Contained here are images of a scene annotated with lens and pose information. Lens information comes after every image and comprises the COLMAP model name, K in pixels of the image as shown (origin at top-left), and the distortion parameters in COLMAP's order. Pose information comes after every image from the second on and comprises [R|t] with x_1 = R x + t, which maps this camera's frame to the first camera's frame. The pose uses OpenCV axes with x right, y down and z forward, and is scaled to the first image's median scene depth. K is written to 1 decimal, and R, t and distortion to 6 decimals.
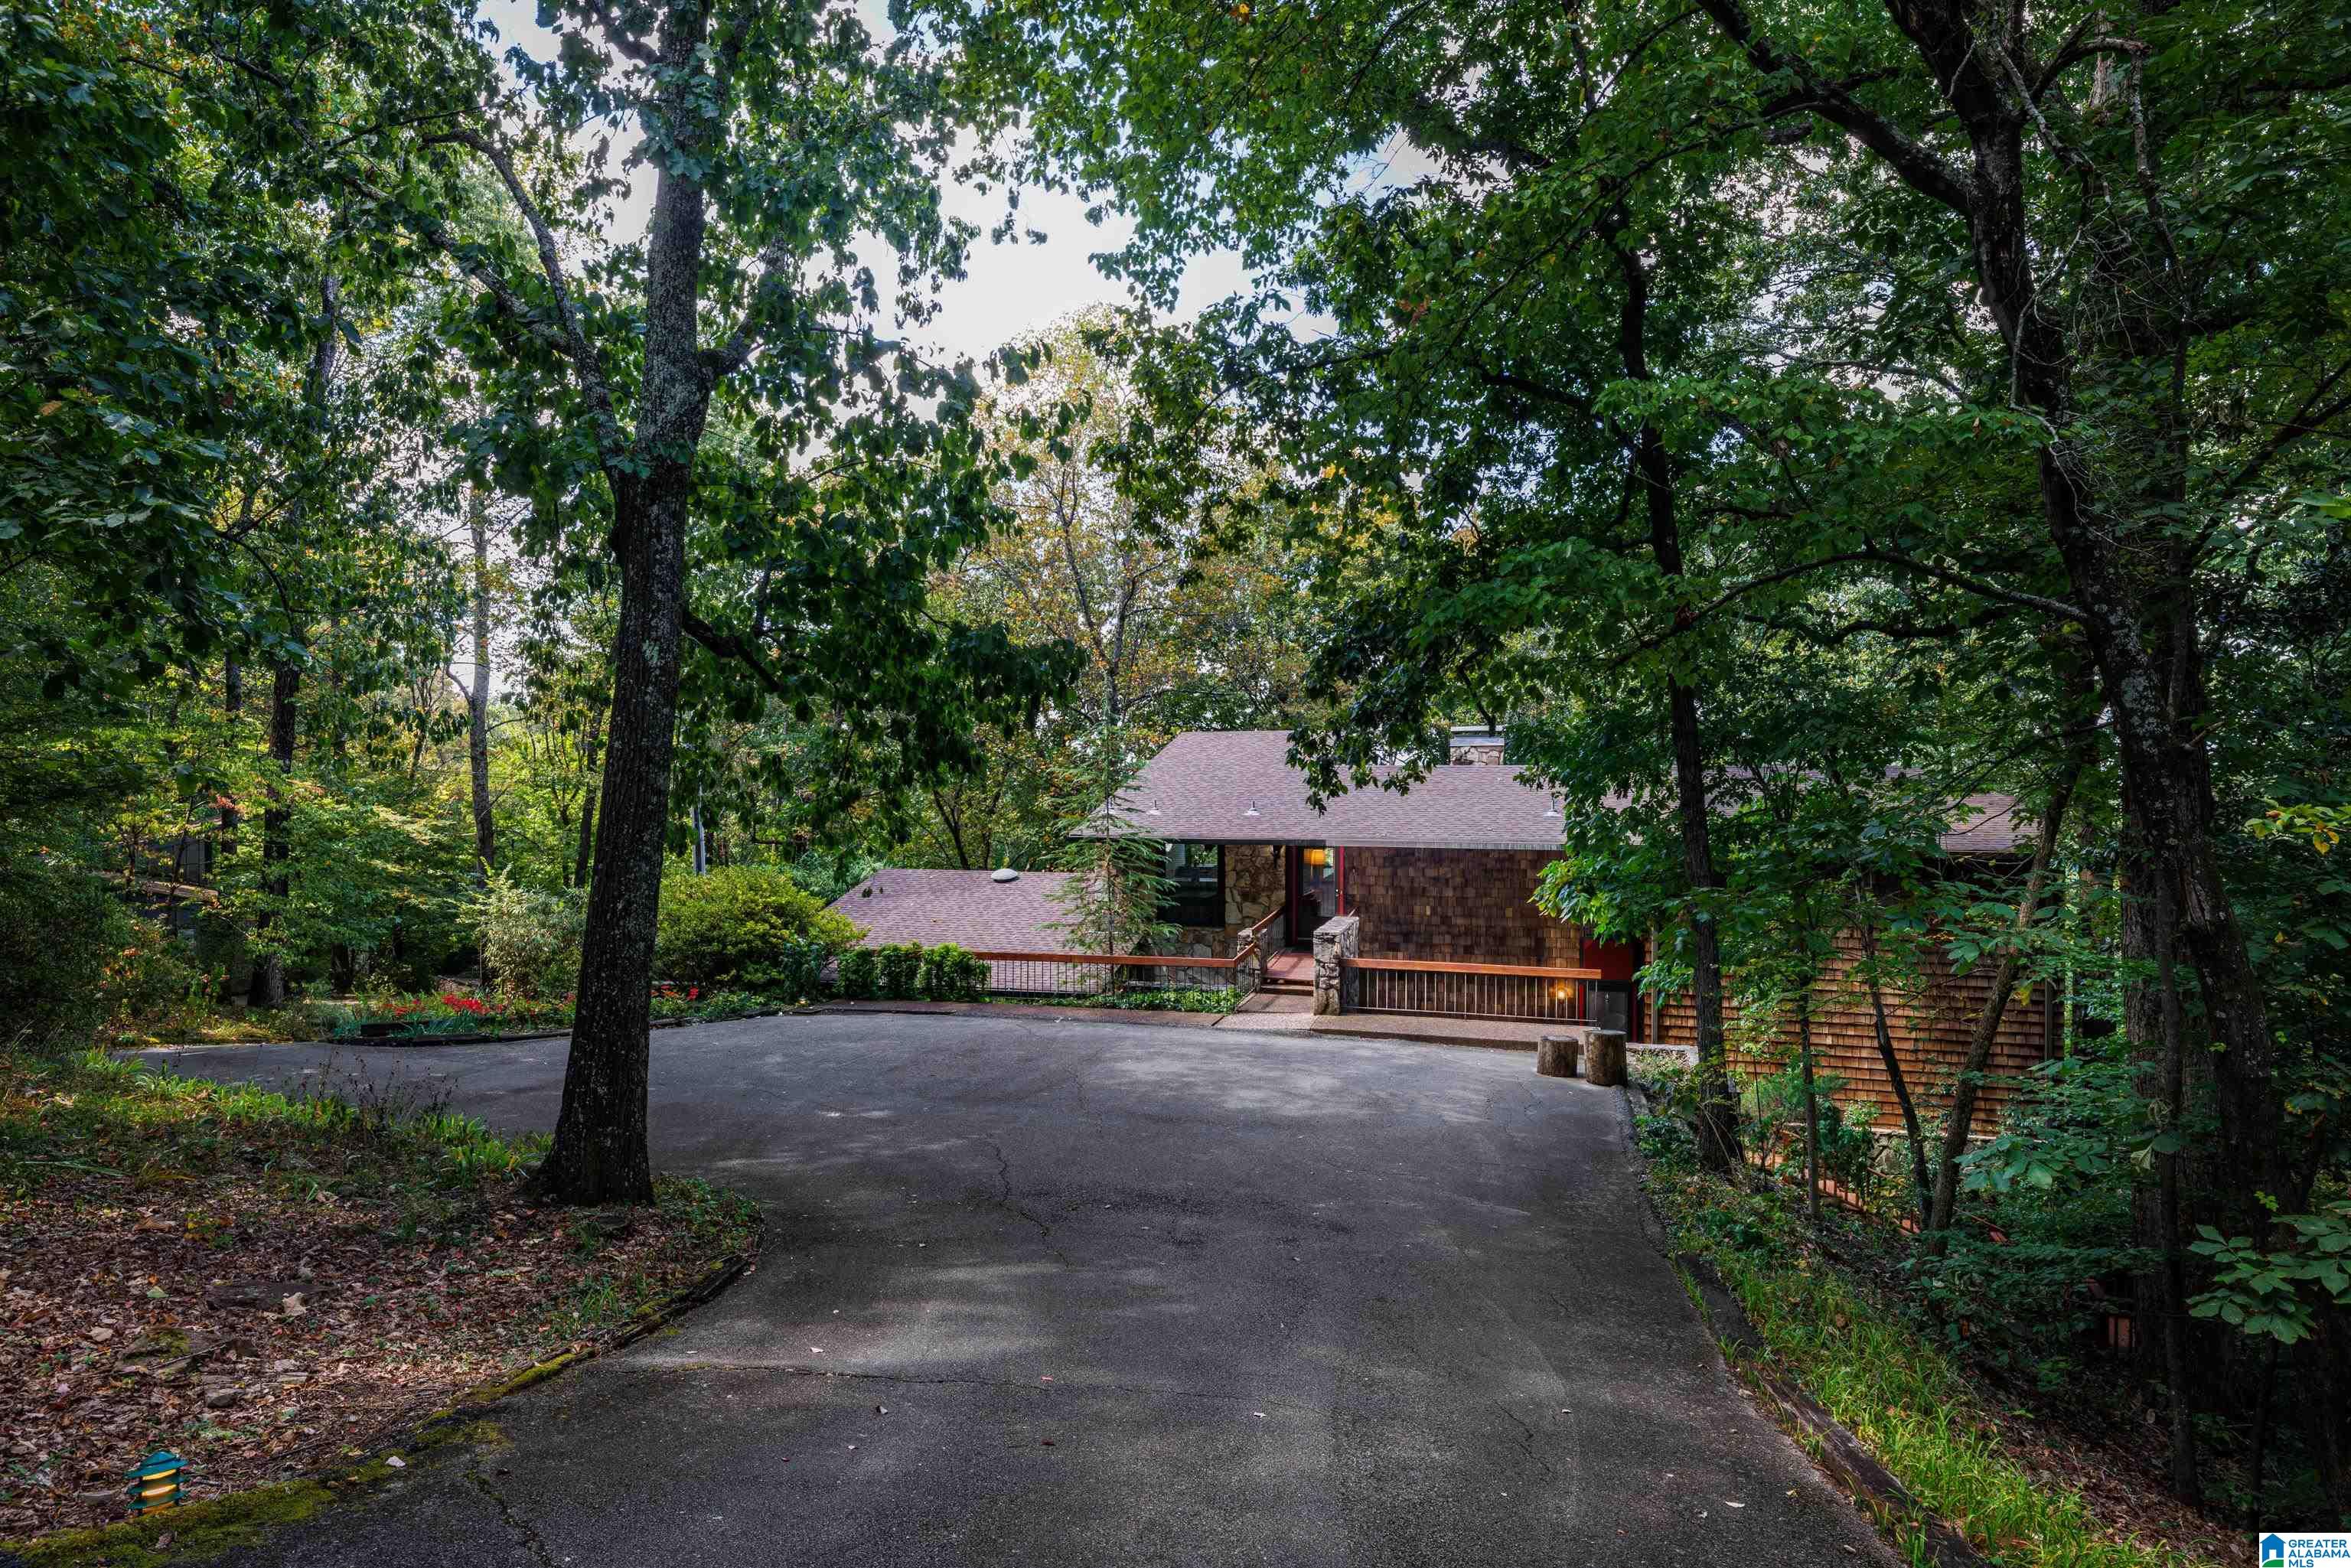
lens RADIAL K [[1394.2, 0, 1171.2], [0, 1394.2, 785.2], [0, 0, 1]] dist [-0.020272, 0.001824]
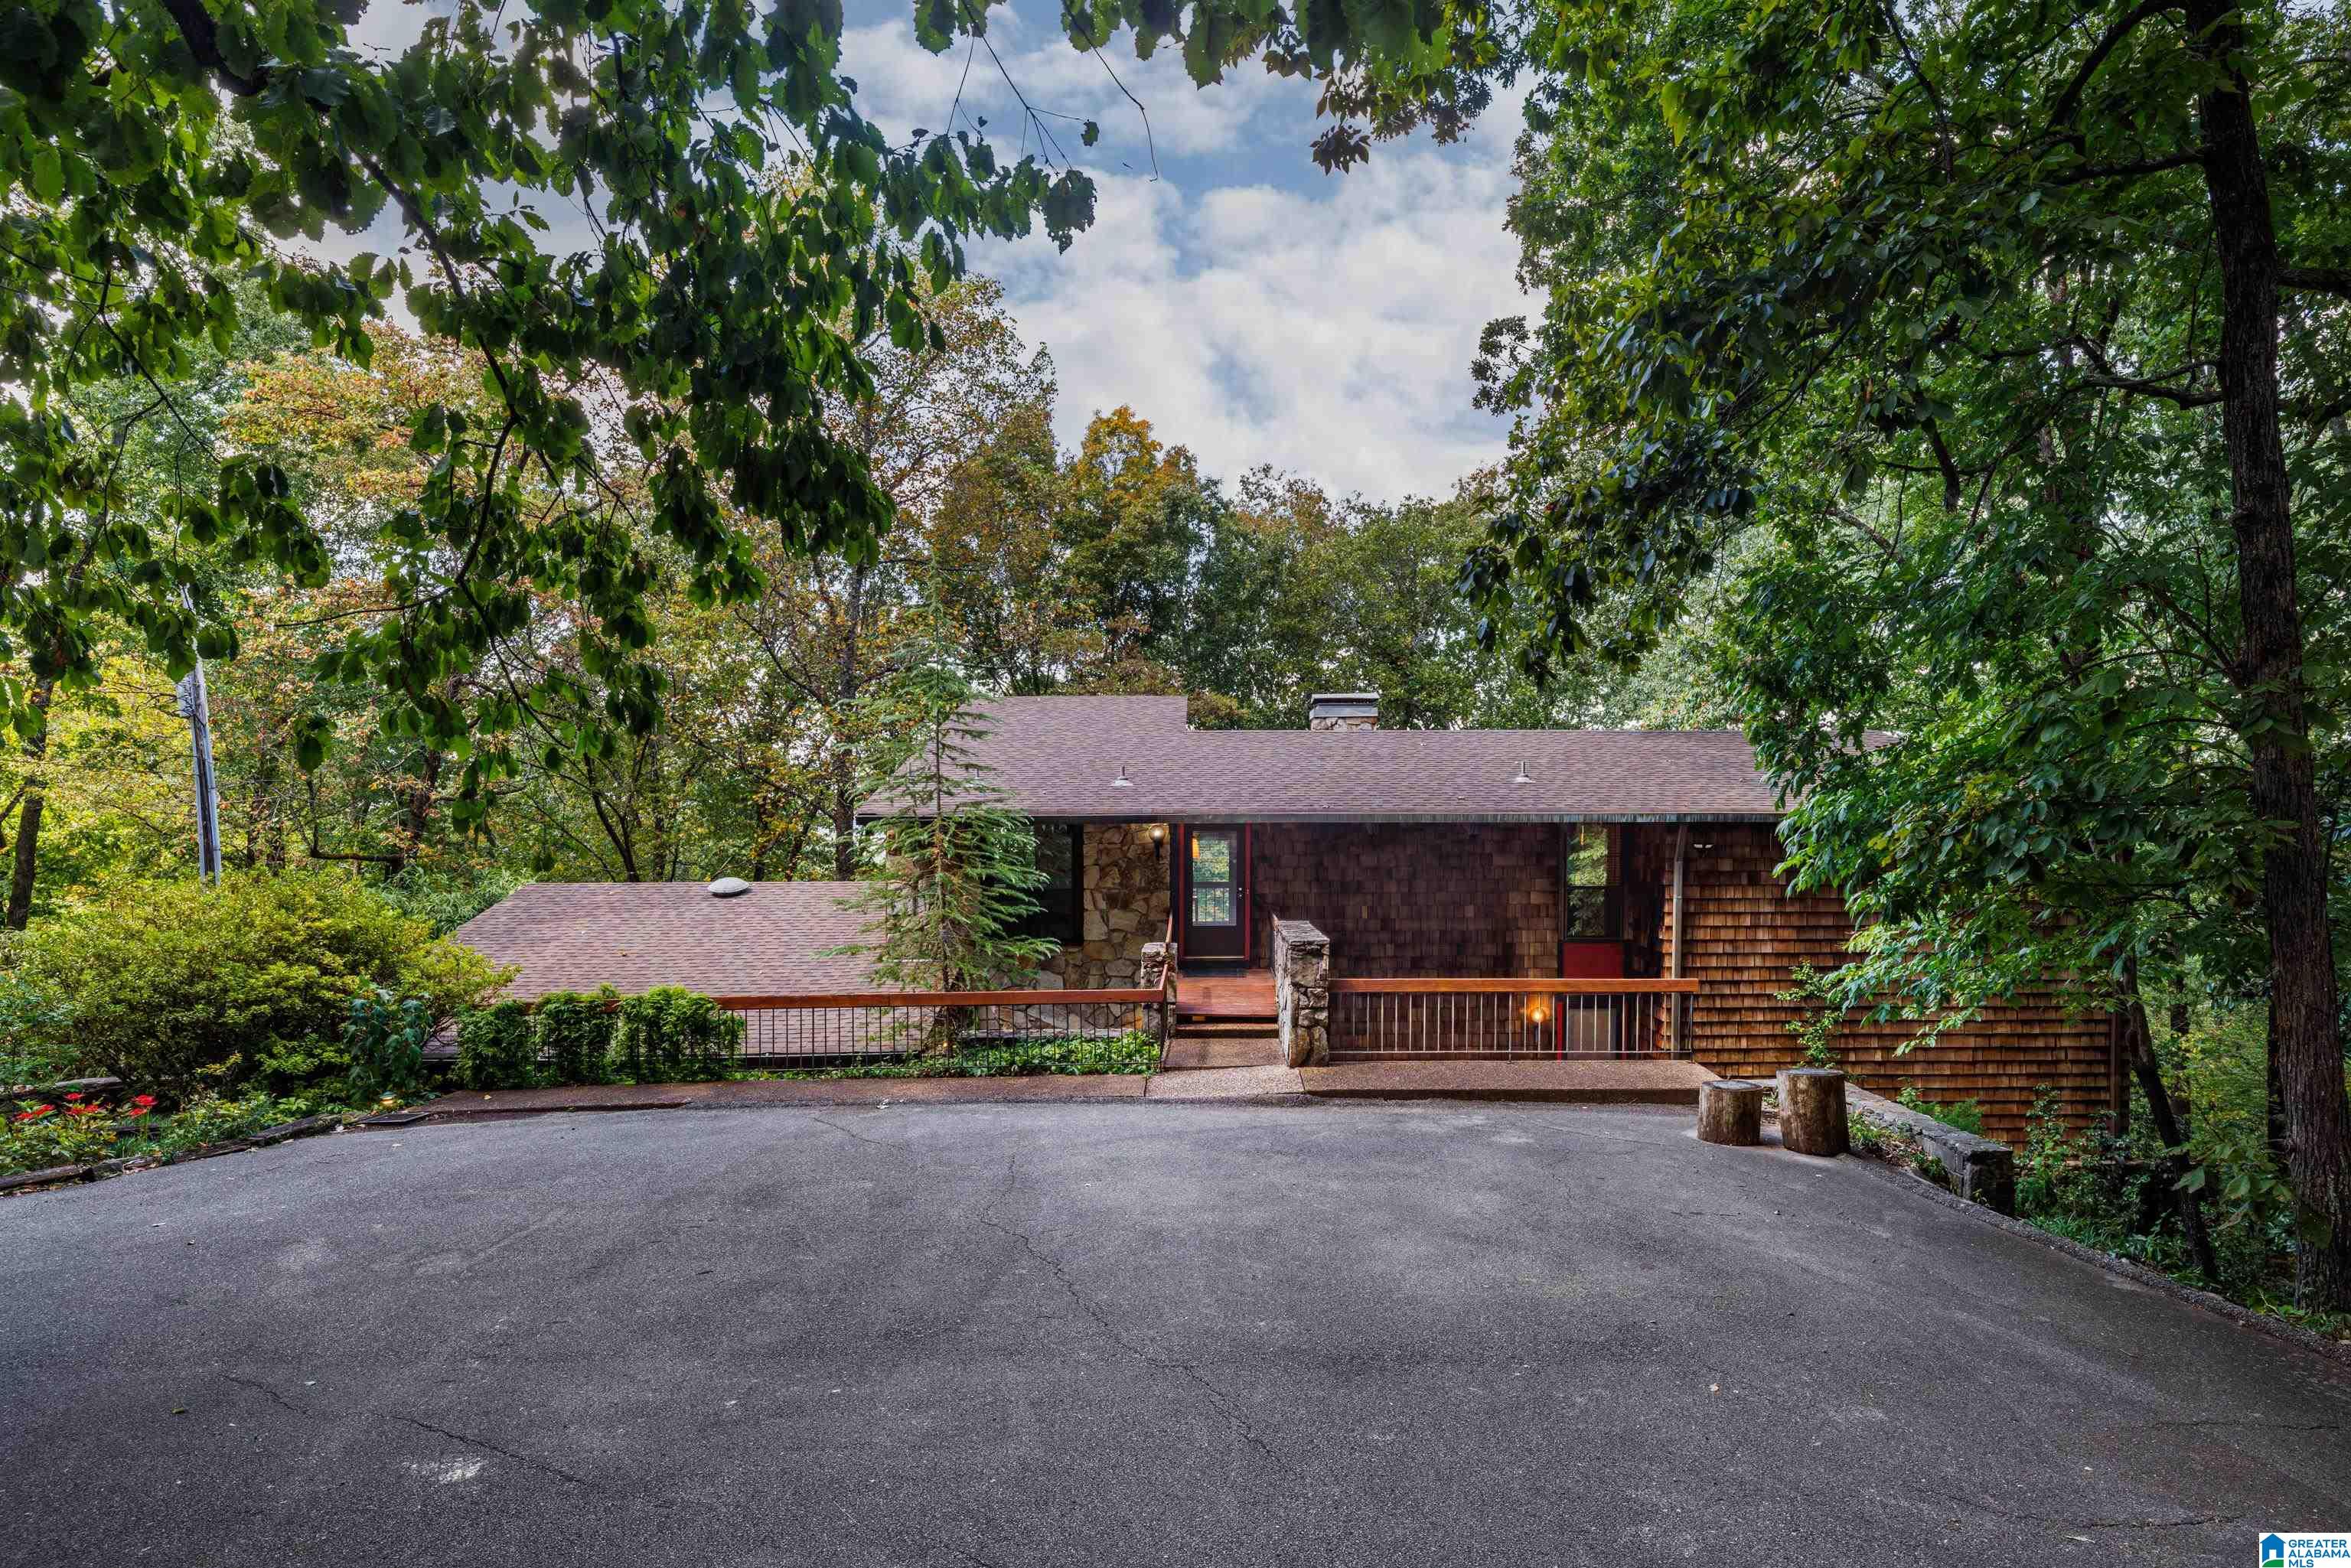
lens RADIAL K [[1273.1, 0, 1240.1], [0, 1273.1, 827.3], [0, 0, 1]] dist [-0.001797, -0.001309]
pose [[0.949150, -0.007714, 0.314729, -0.099794], [0.007849, 0.999969, 0.000840, 0.047535], [-0.314726, 0.001673, 0.949181, 0.407897]]
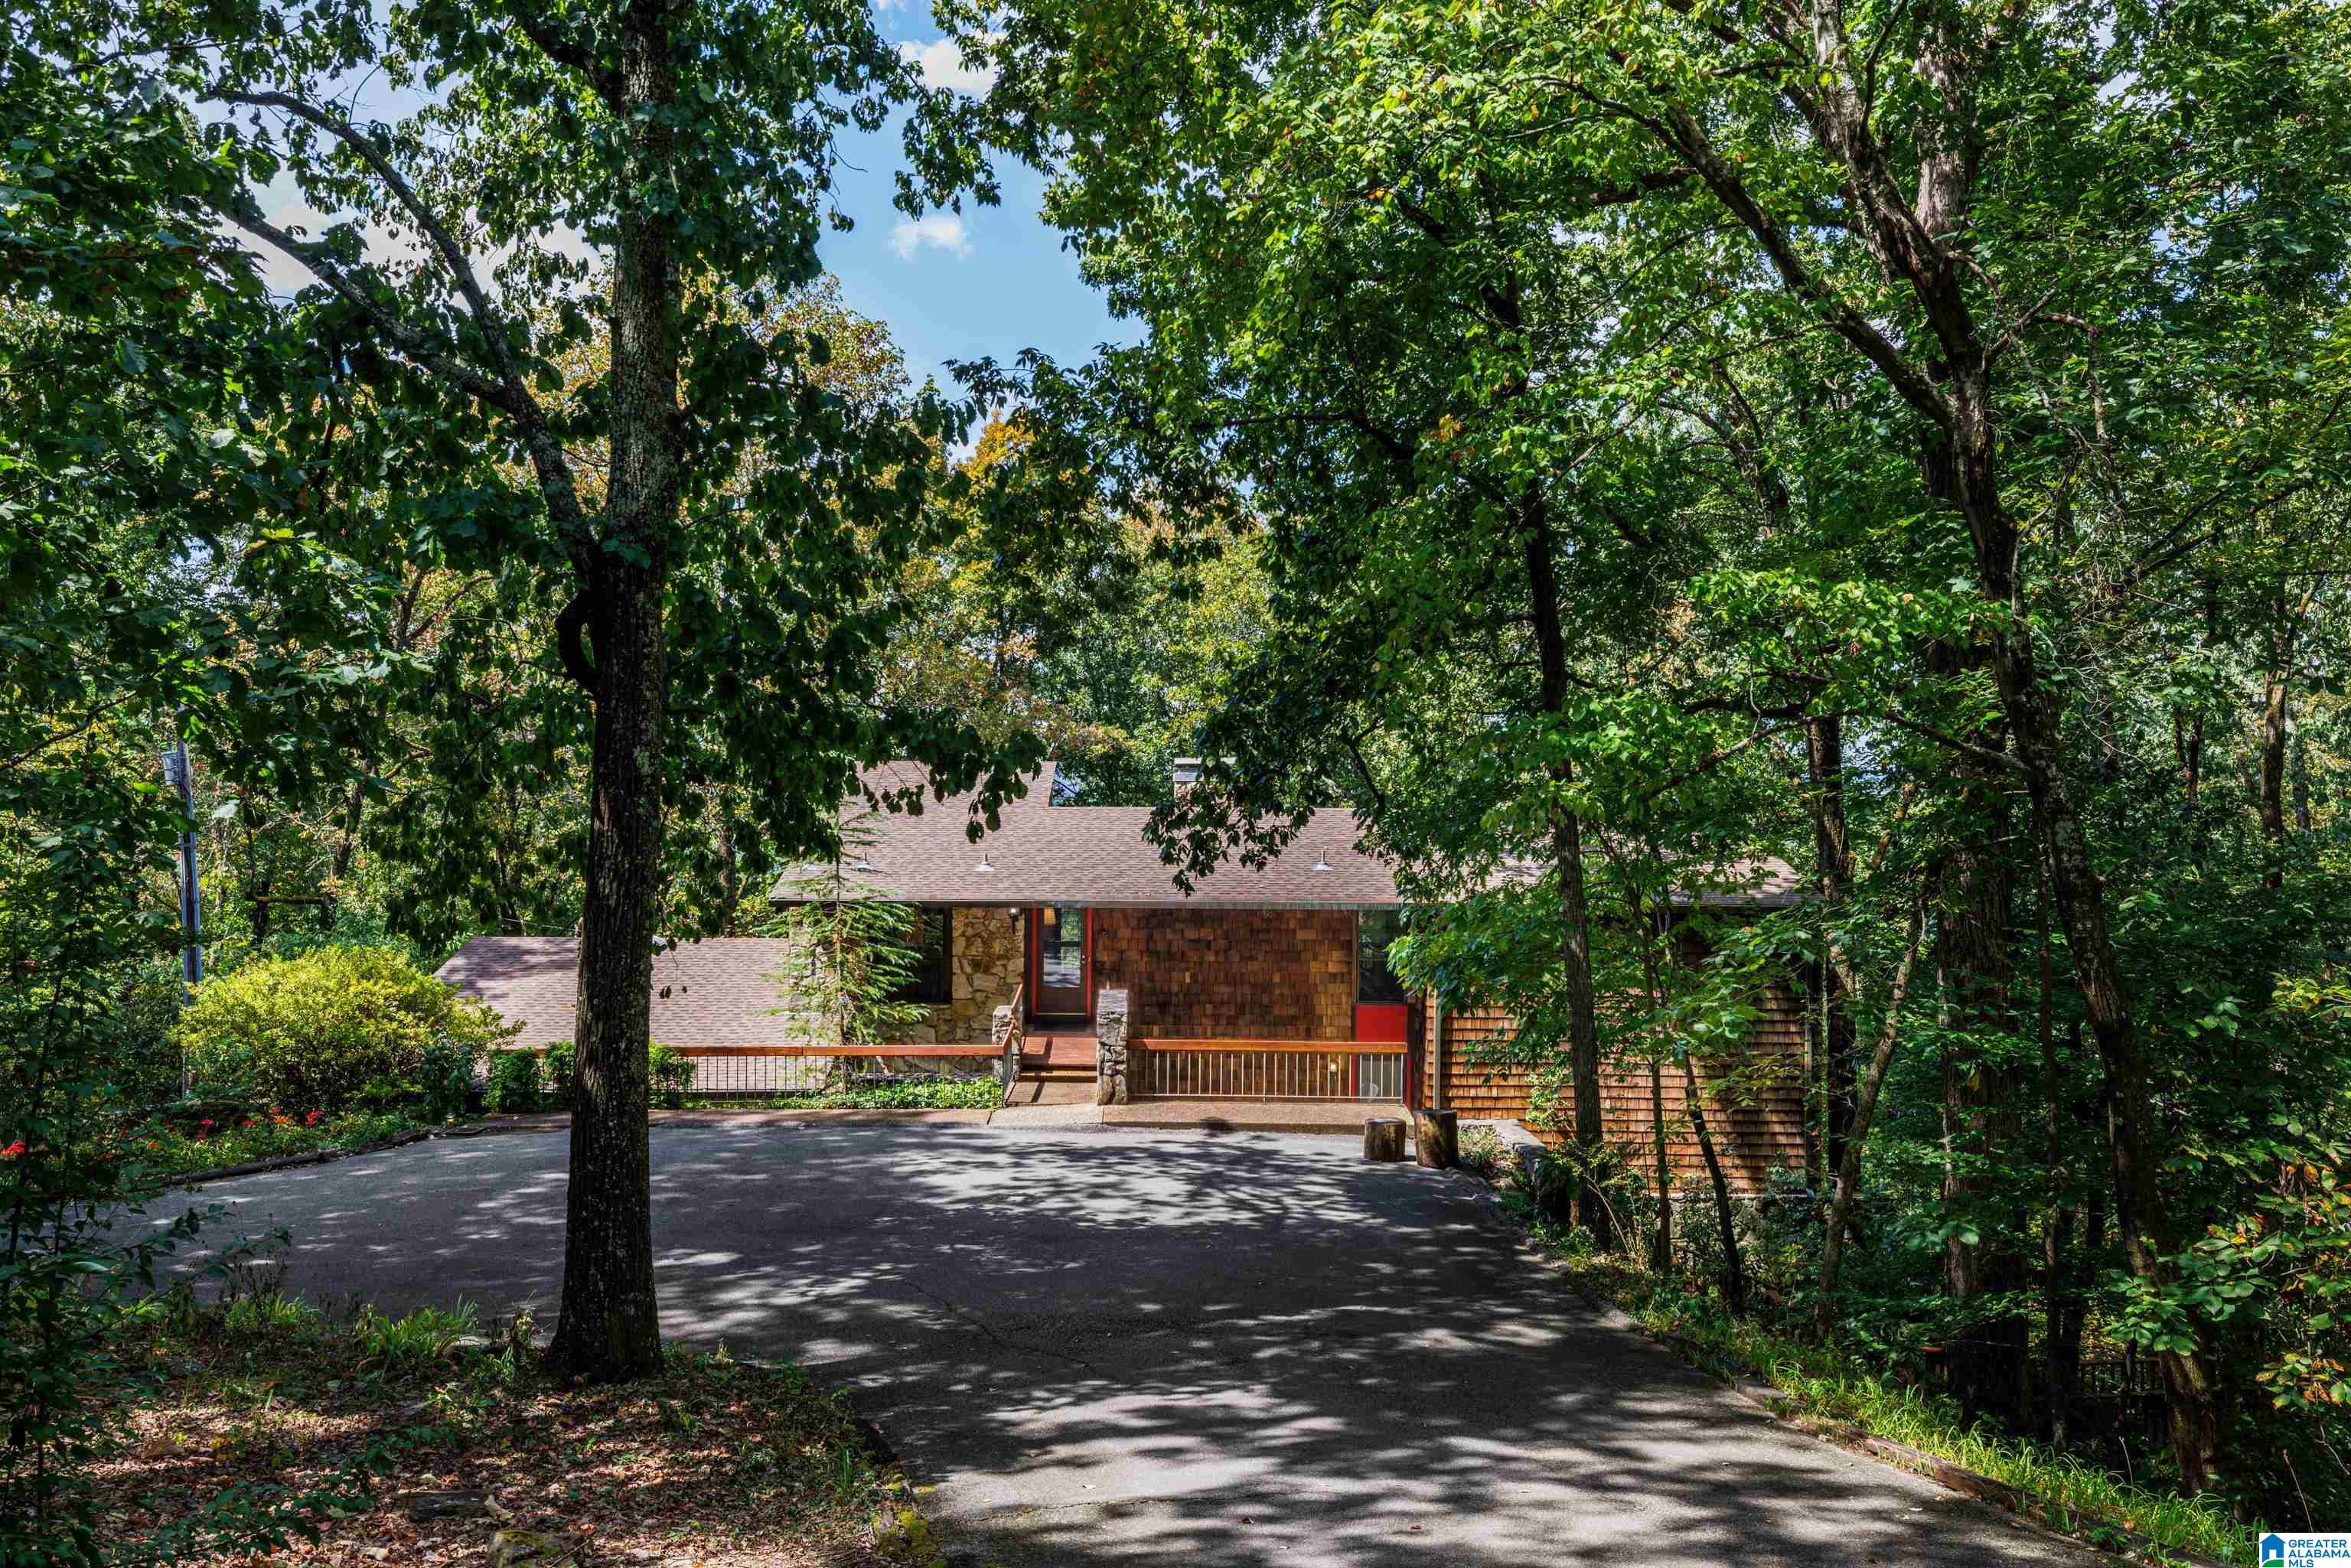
lens RADIAL K [[1792.7, 0, 1174.0], [0, 1792.7, 786.7], [0, 0, 1]] dist [-0.013026, -0.002686]
pose [[0.954682, 0.001566, 0.297623, -0.176309], [-0.002671, 0.999991, 0.003304, -0.037898], [-0.297615, -0.003949, 0.954678, -0.090326]]
